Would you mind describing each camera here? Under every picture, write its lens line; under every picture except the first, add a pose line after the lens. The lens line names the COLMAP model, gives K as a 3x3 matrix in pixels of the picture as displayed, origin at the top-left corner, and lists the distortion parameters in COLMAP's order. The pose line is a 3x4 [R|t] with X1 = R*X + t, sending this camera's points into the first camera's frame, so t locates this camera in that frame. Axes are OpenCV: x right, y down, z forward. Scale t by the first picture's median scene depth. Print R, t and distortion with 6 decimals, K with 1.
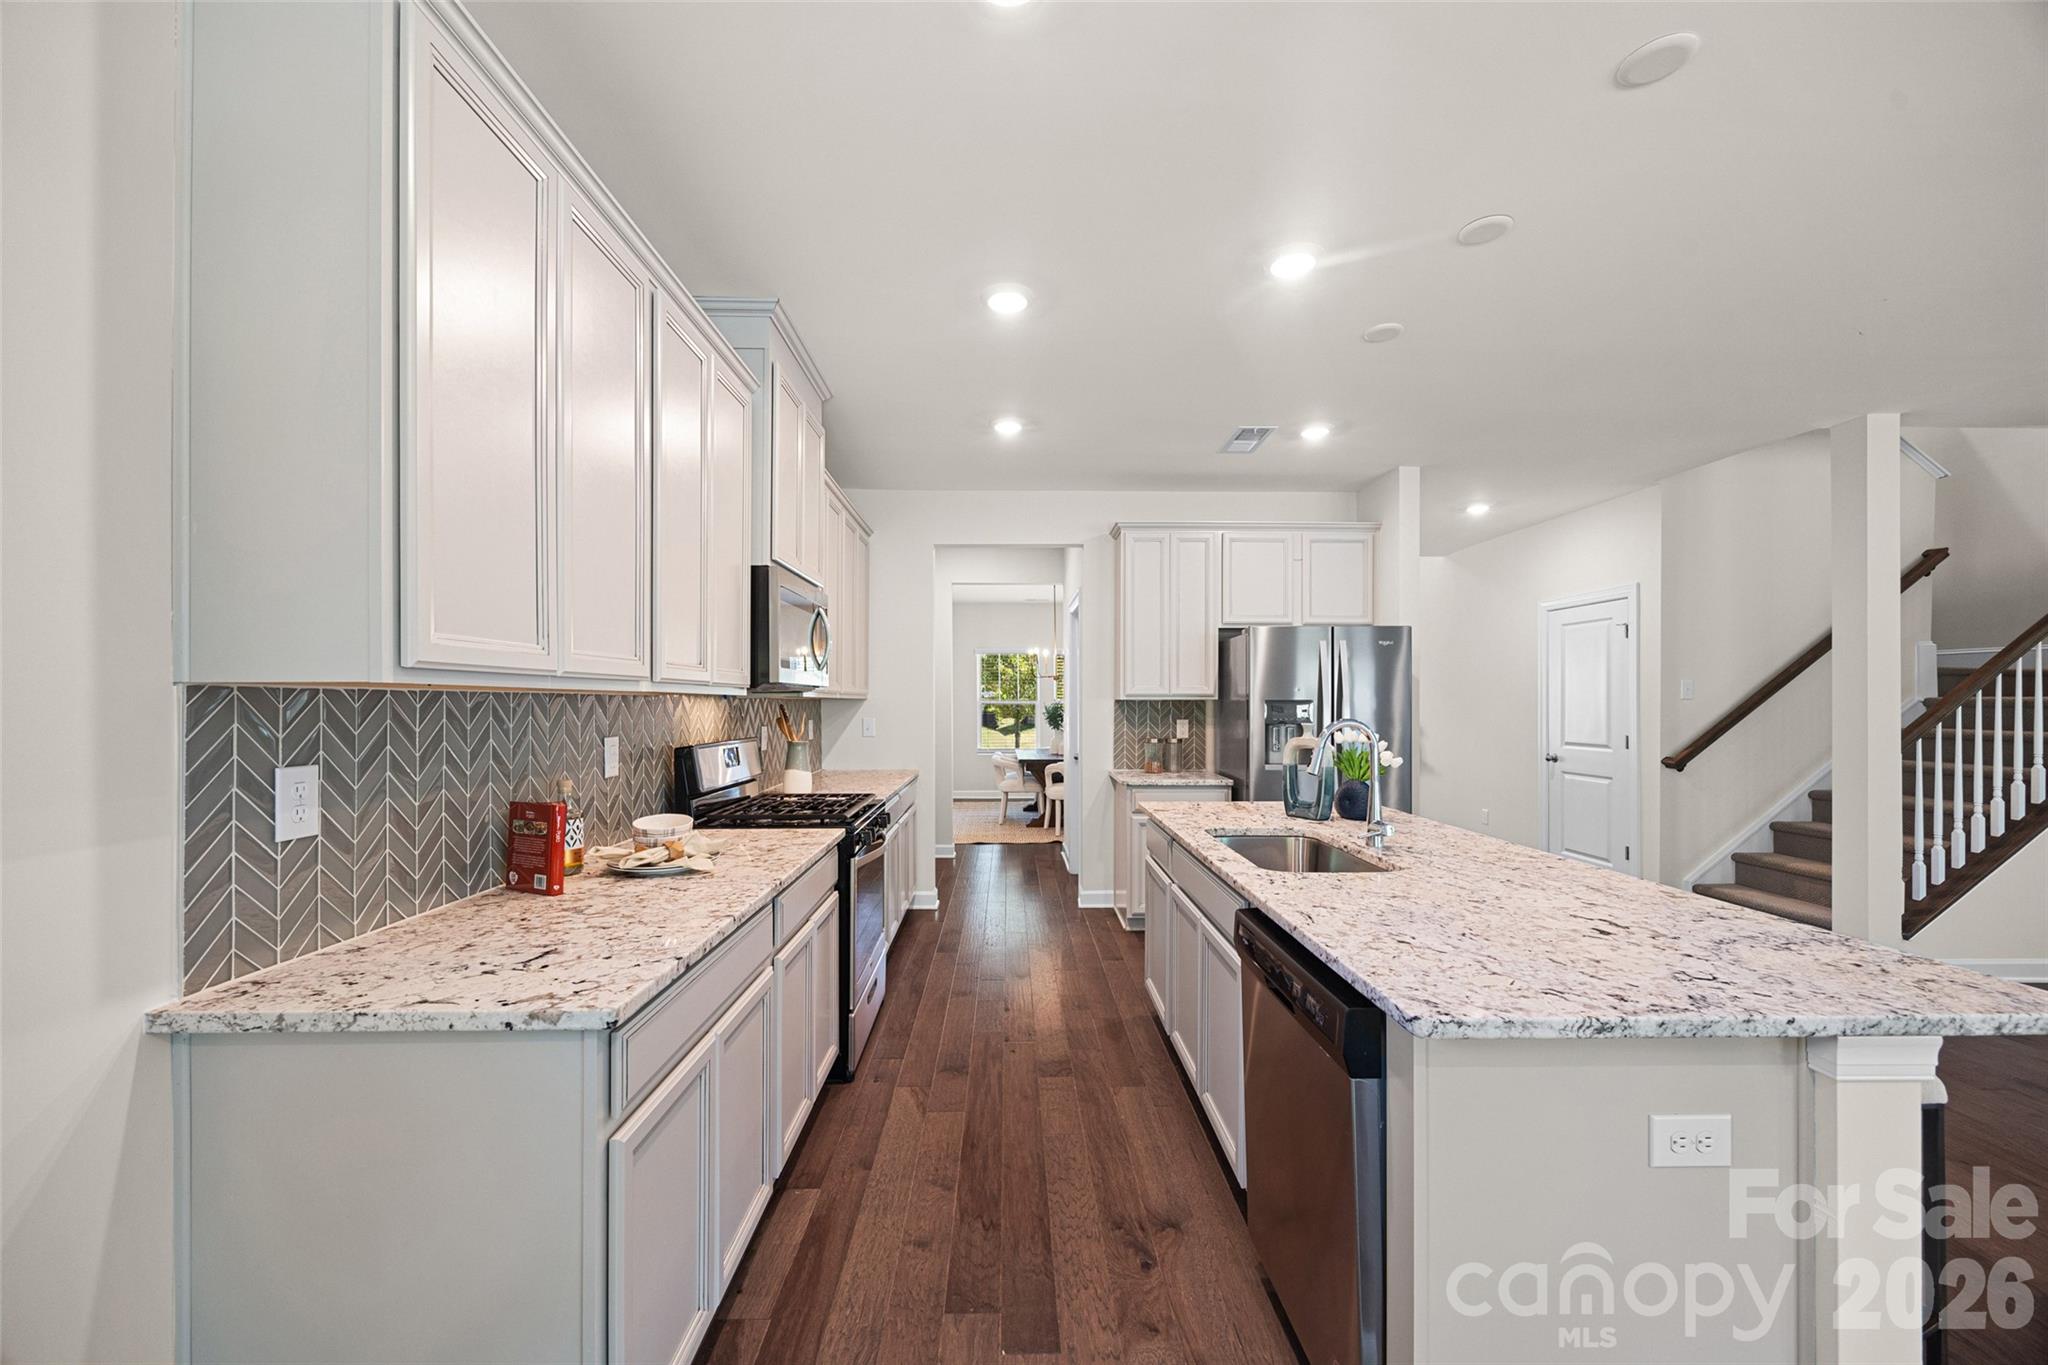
lens RADIAL K [[797.9, 0, 1040.2], [0, 797.9, 697.9], [0, 0, 1]] dist [-0.003640, -0.000006]
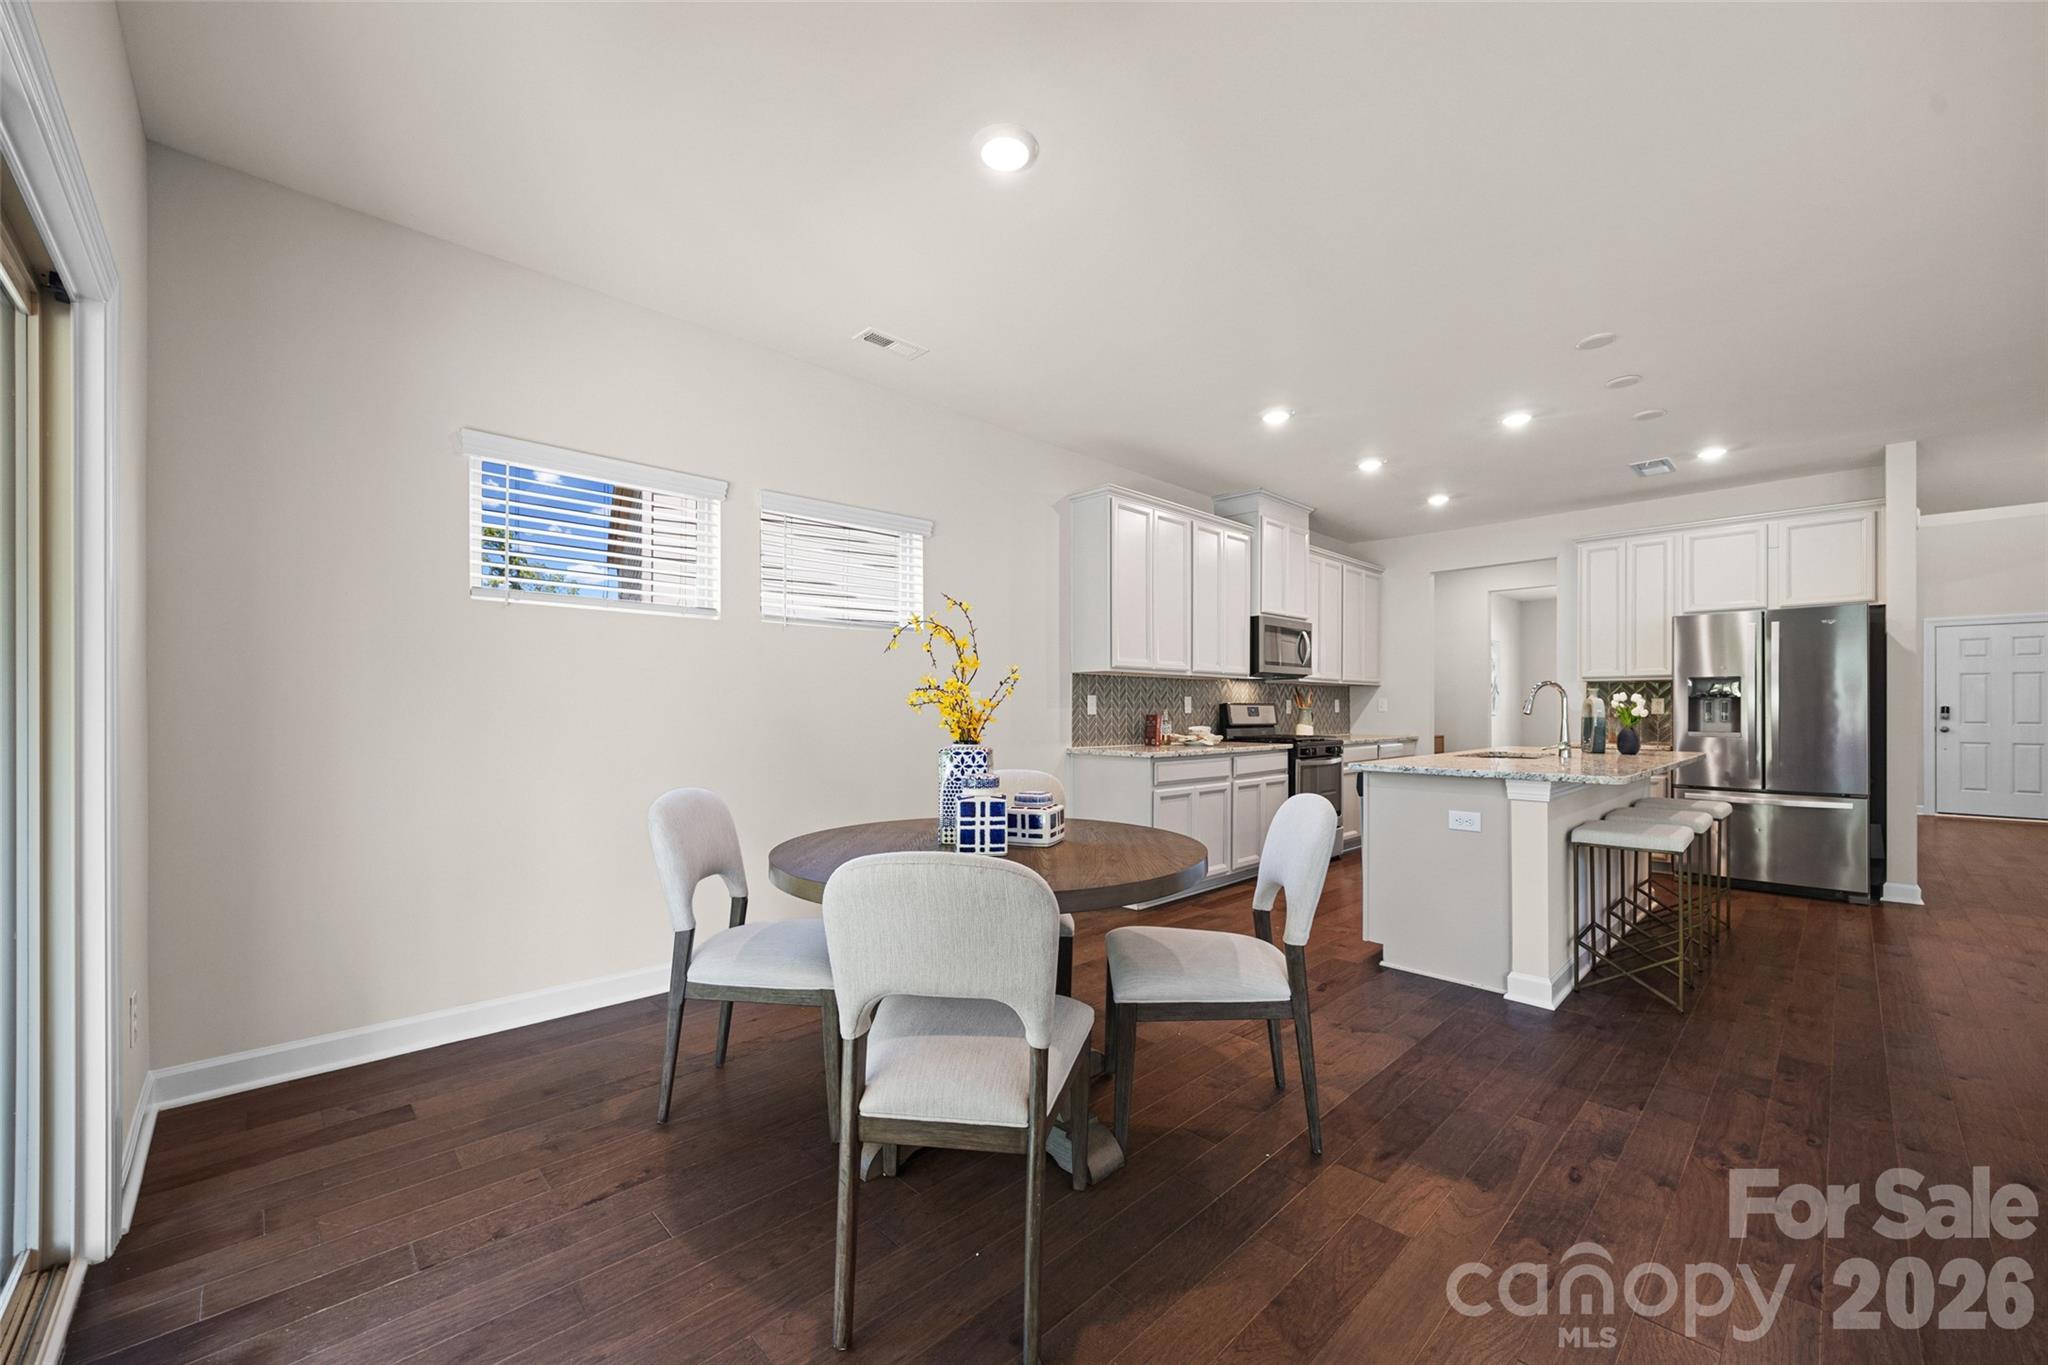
lens RADIAL K [[797.9, 0, 1026.5], [0, 797.9, 698.5], [0, 0, 1]] dist [-0.003640, -0.000006]
pose [[0.682975, -0.007118, -0.730407, 0.751950], [0.005588, 0.999974, -0.004519, 0.054639], [0.730421, -0.000996, 0.682997, -0.841669]]
